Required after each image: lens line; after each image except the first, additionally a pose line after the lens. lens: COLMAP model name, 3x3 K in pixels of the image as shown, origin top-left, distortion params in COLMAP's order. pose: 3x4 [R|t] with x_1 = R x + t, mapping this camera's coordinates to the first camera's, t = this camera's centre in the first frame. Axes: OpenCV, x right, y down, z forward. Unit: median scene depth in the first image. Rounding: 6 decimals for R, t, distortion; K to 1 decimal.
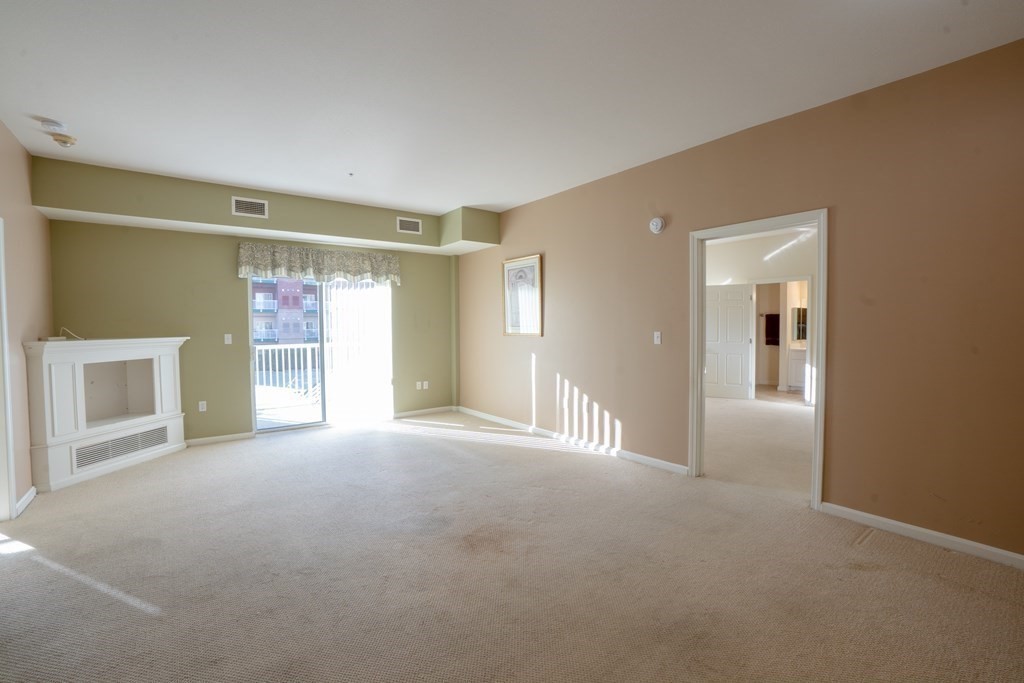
lens RADIAL K [[454.2, 0, 499.4], [0, 454.2, 344.6], [0, 0, 1]] dist [-0.042087, 0.007943]
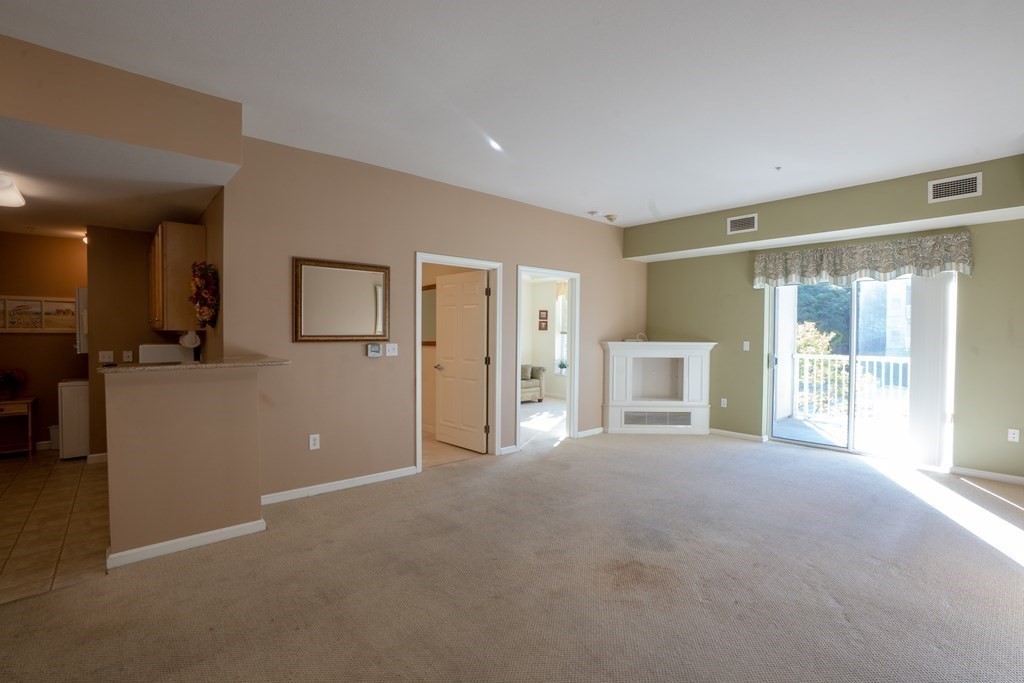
lens RADIAL K [[454.2, 0, 527.3], [0, 454.2, 350.7], [0, 0, 1]] dist [-0.042087, 0.007943]
pose [[0.113496, 0.048731, -0.992343, 0.424451], [-0.050408, 0.997793, 0.043233, -0.021417], [0.992259, 0.045116, 0.115702, 0.342213]]
